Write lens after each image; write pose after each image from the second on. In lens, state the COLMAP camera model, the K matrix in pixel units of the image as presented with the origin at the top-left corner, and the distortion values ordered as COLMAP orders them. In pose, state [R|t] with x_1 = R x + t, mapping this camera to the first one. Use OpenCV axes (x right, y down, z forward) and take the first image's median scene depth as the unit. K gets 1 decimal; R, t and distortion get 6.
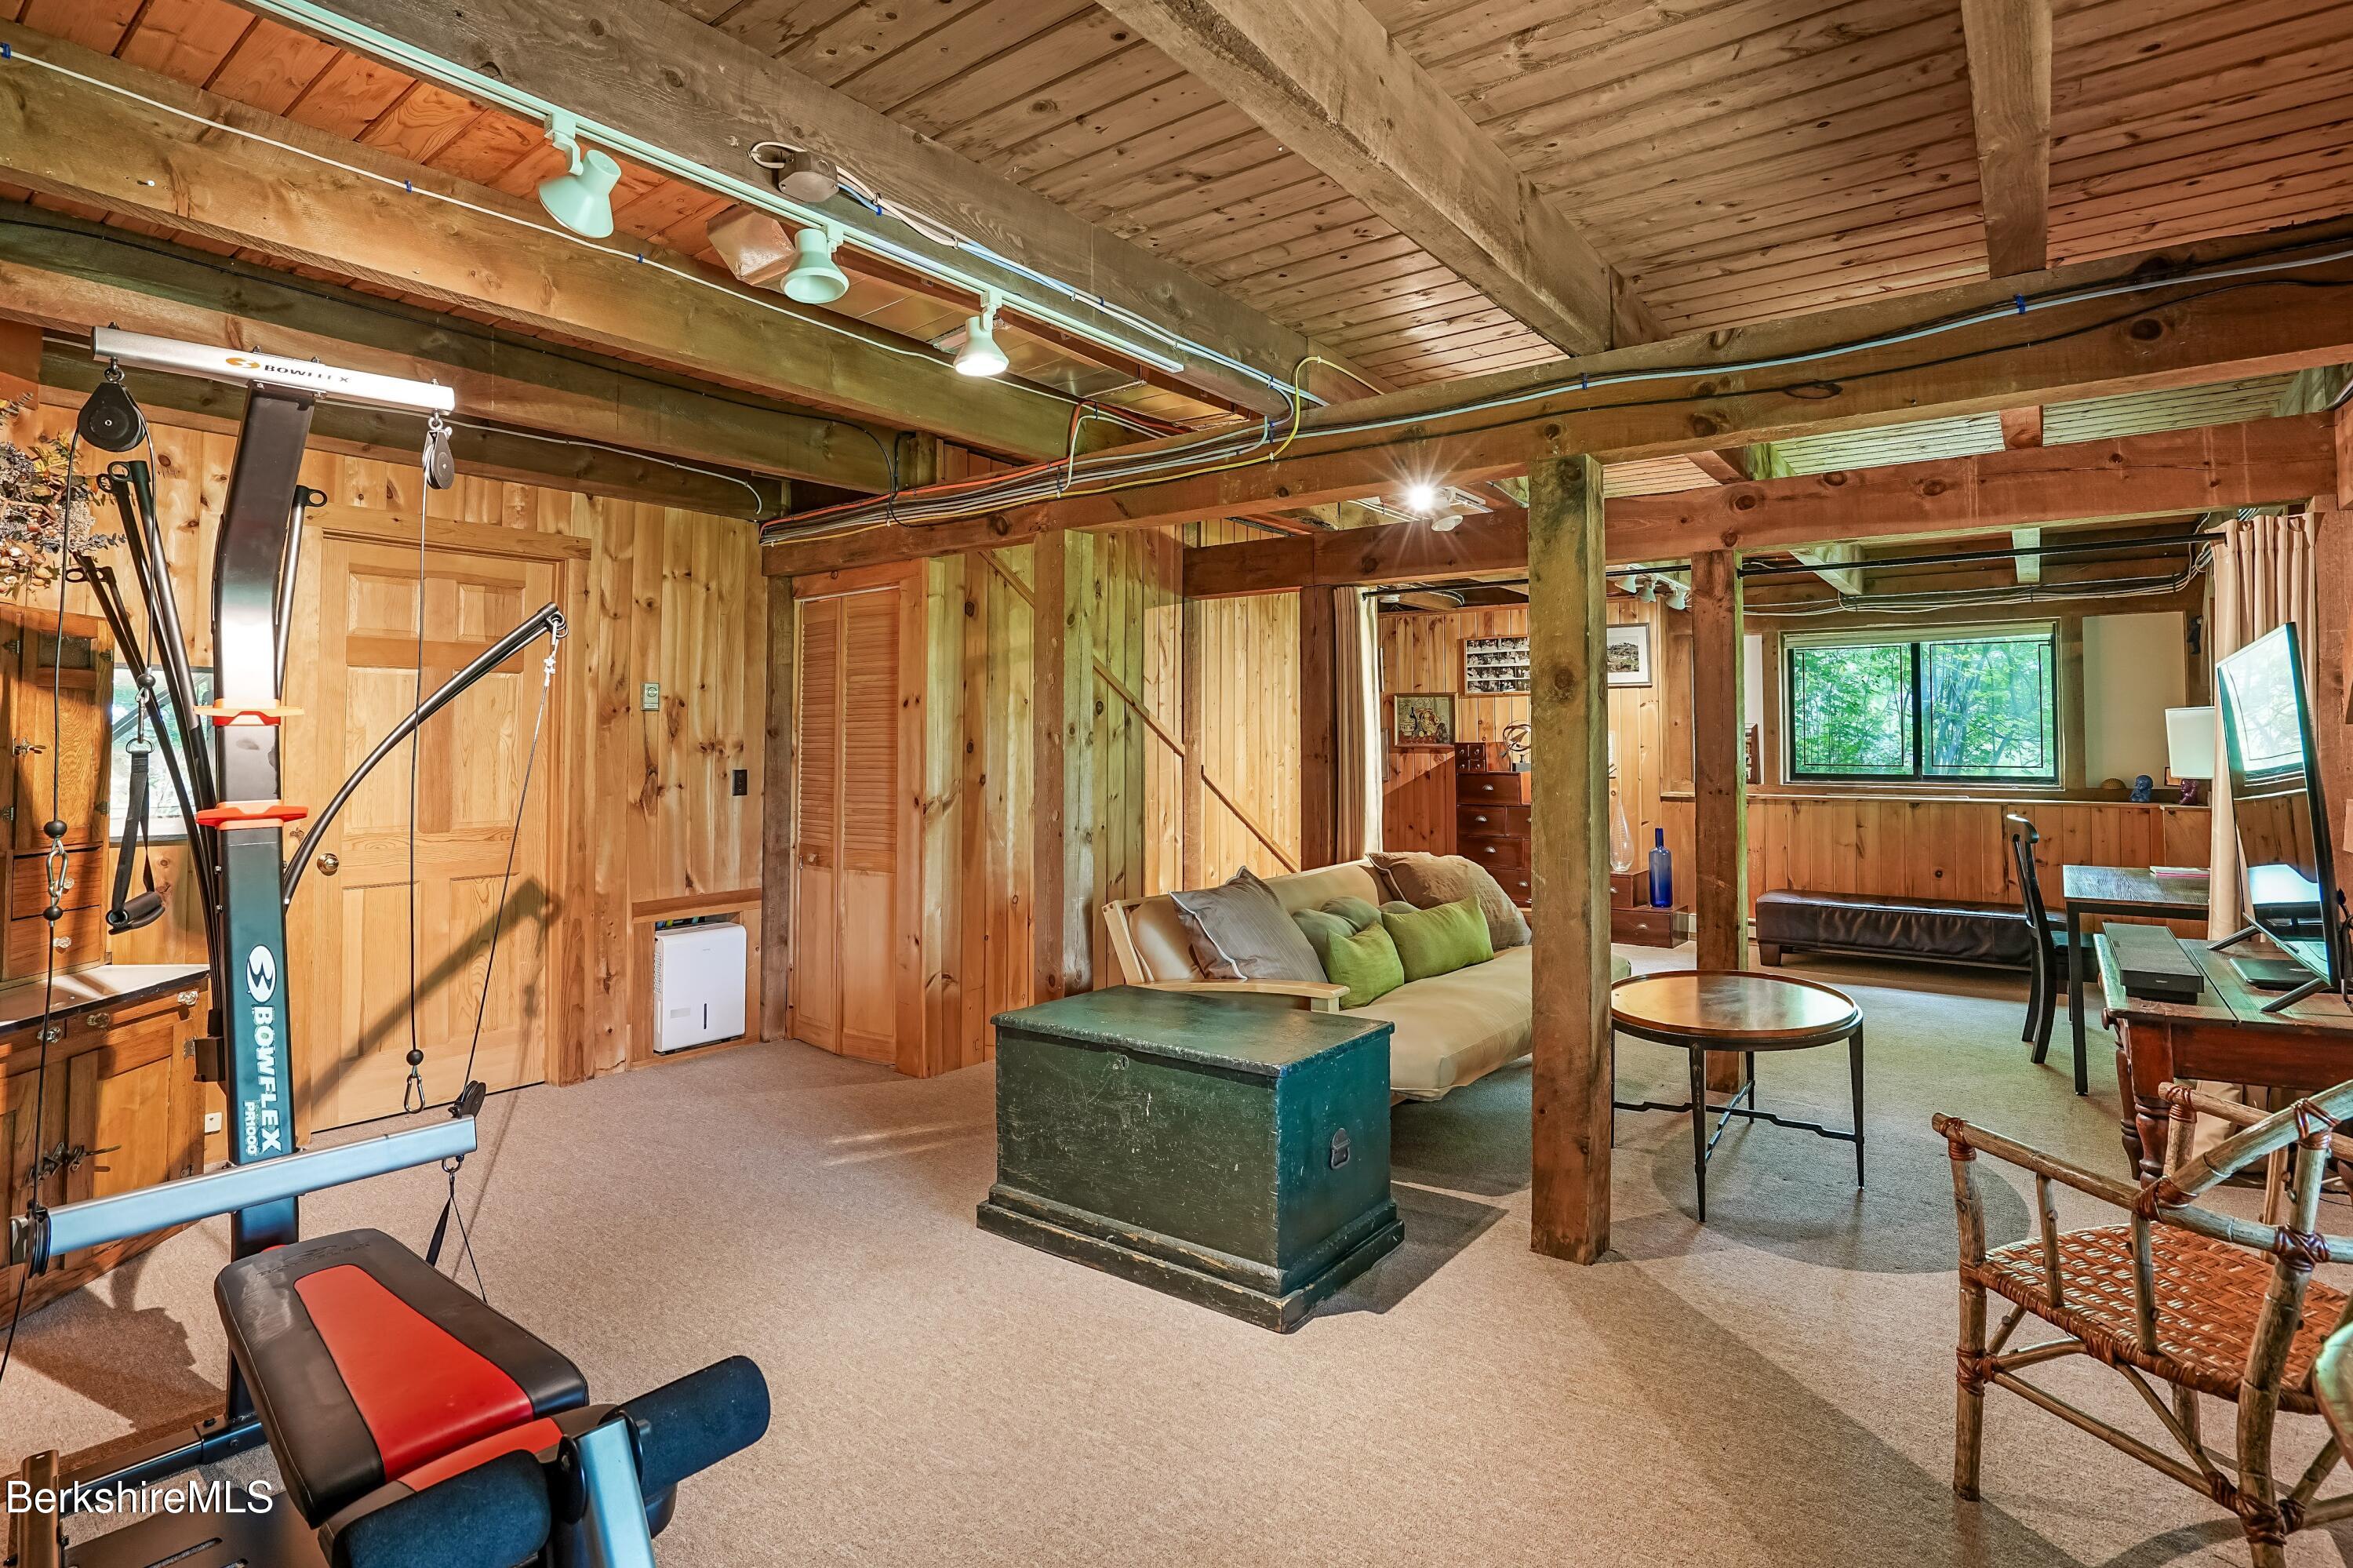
lens RADIAL K [[1193.6, 0, 1130.8], [0, 1193.6, 754.6], [0, 0, 1]] dist [-0.056448, 0.027345]
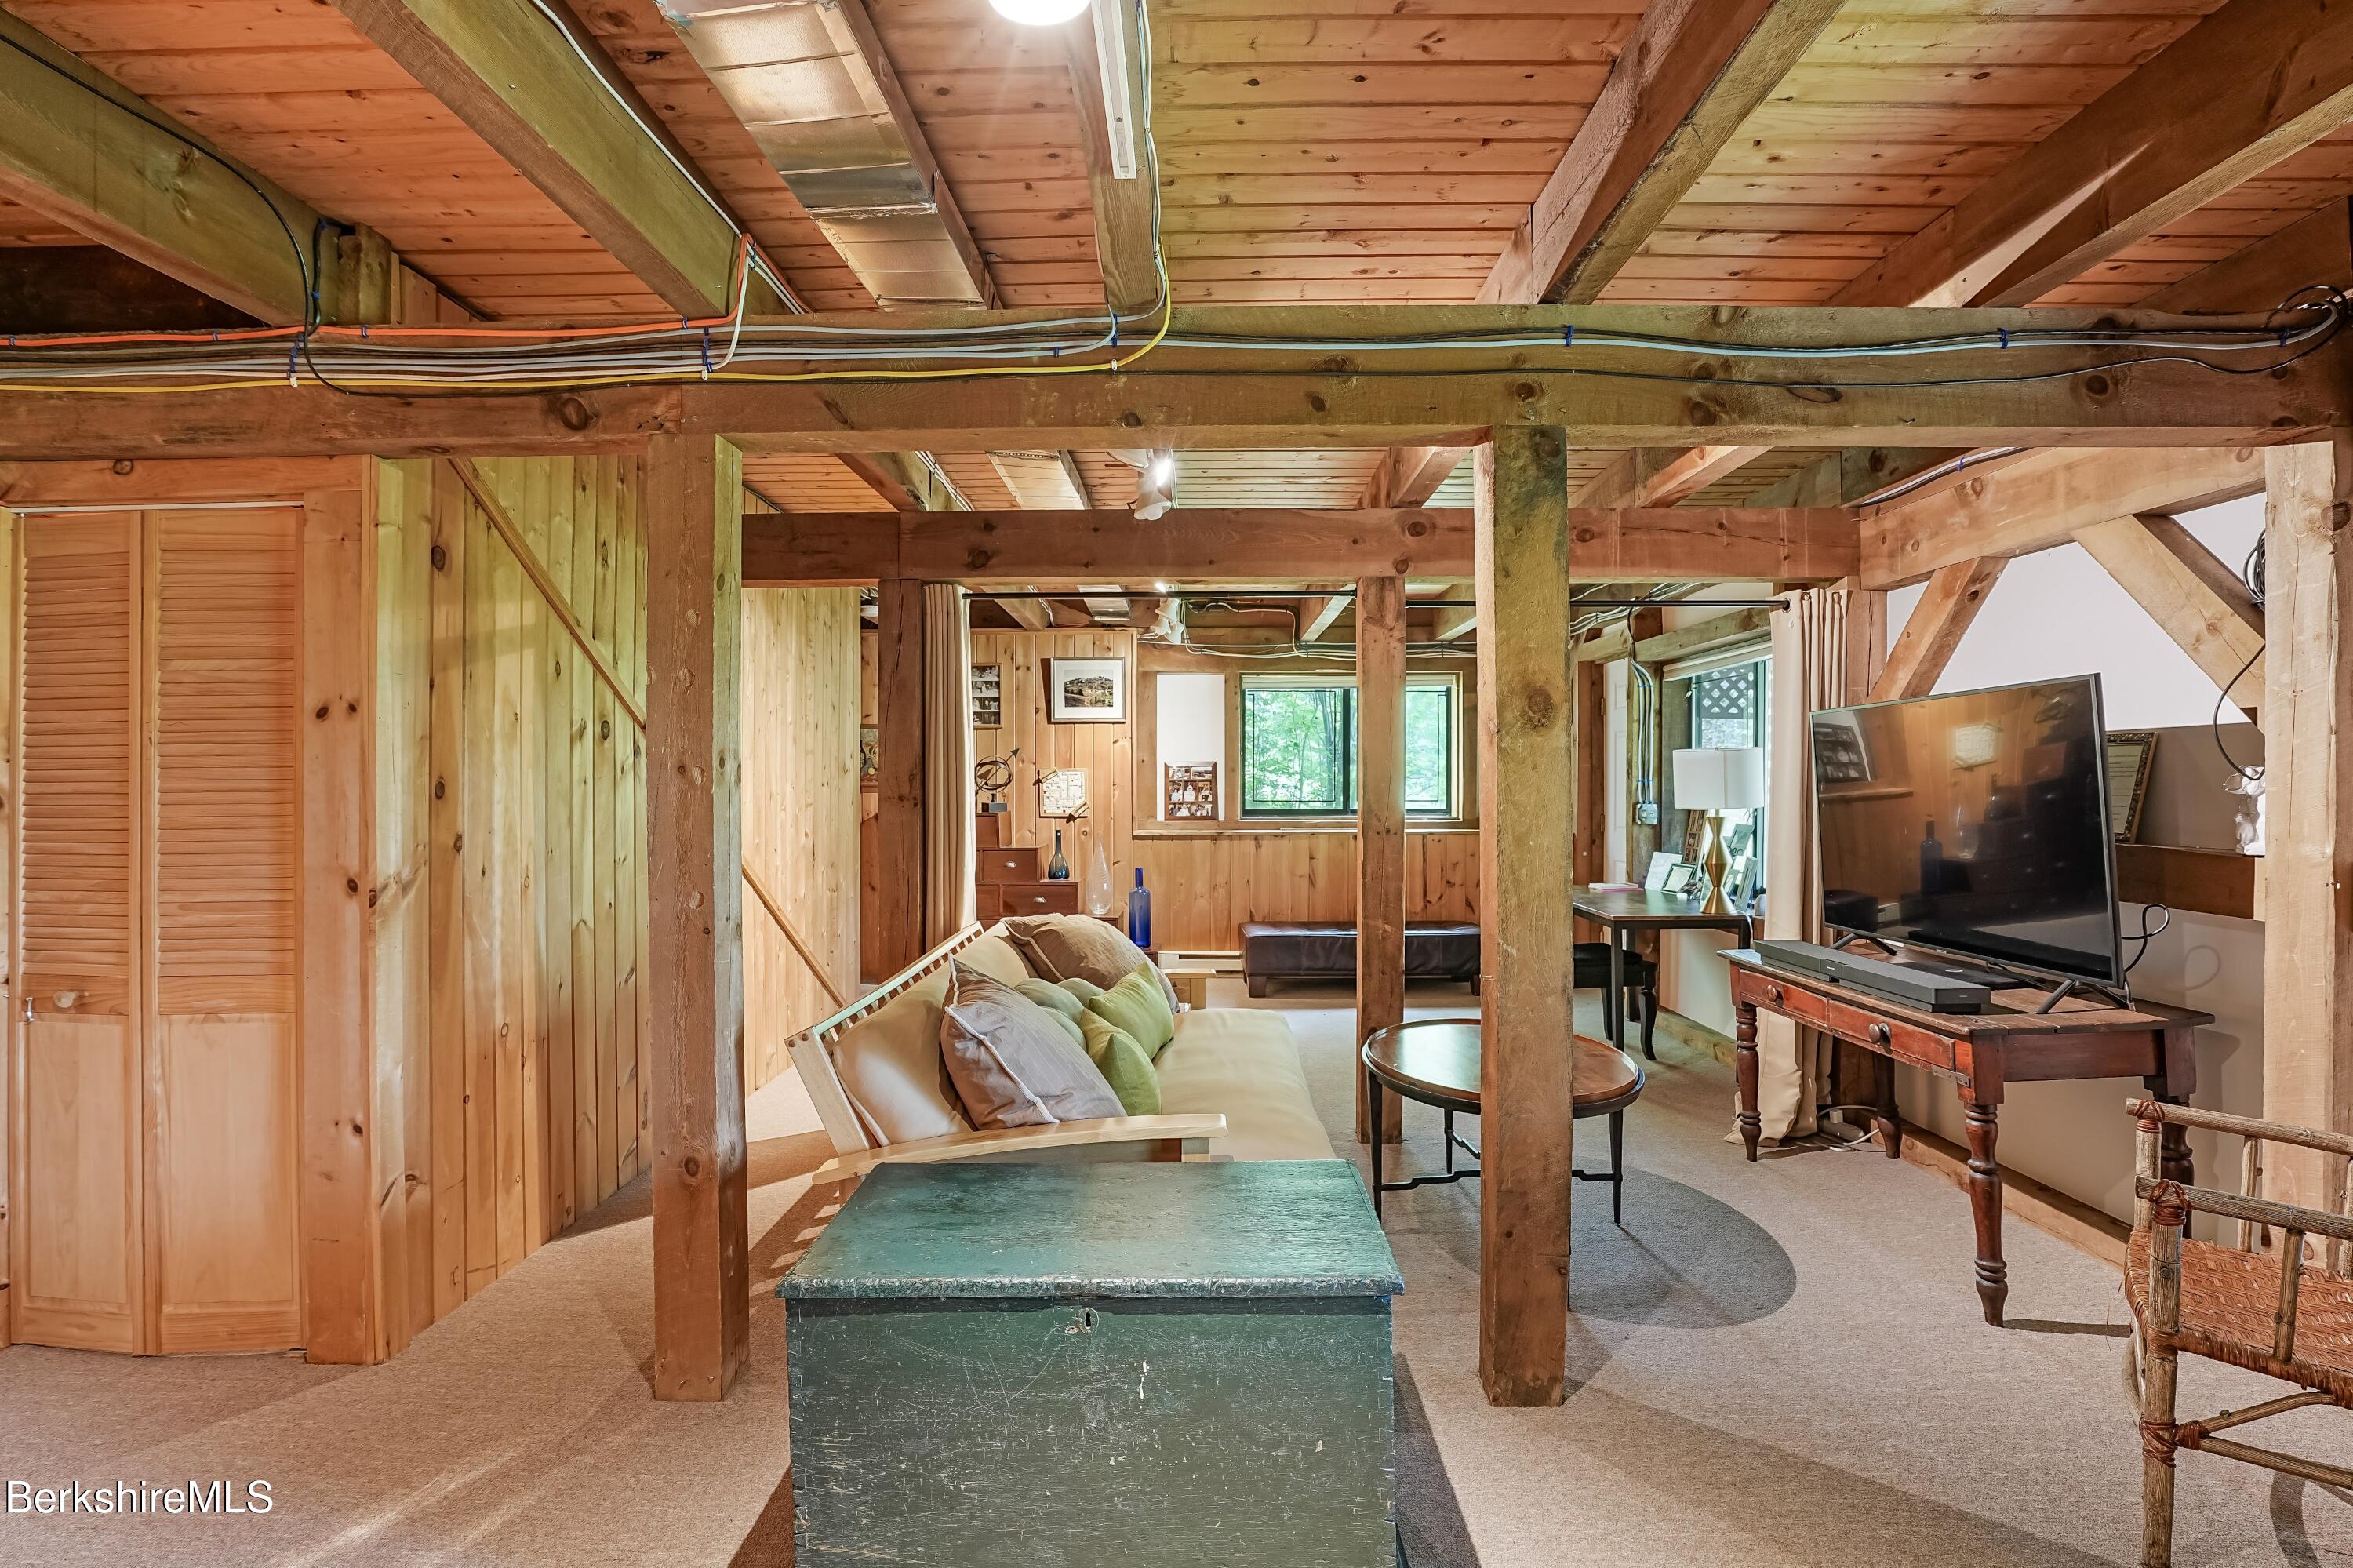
lens RADIAL K [[1188.7, 0, 1178.2], [0, 1188.7, 813.3], [0, 0, 1]] dist [-0.057980, 0.026154]
pose [[0.794222, -0.018043, 0.607359, -0.203643], [0.007443, 0.999773, 0.019967, -0.003300], [-0.607582, -0.011338, 0.794176, 0.321810]]
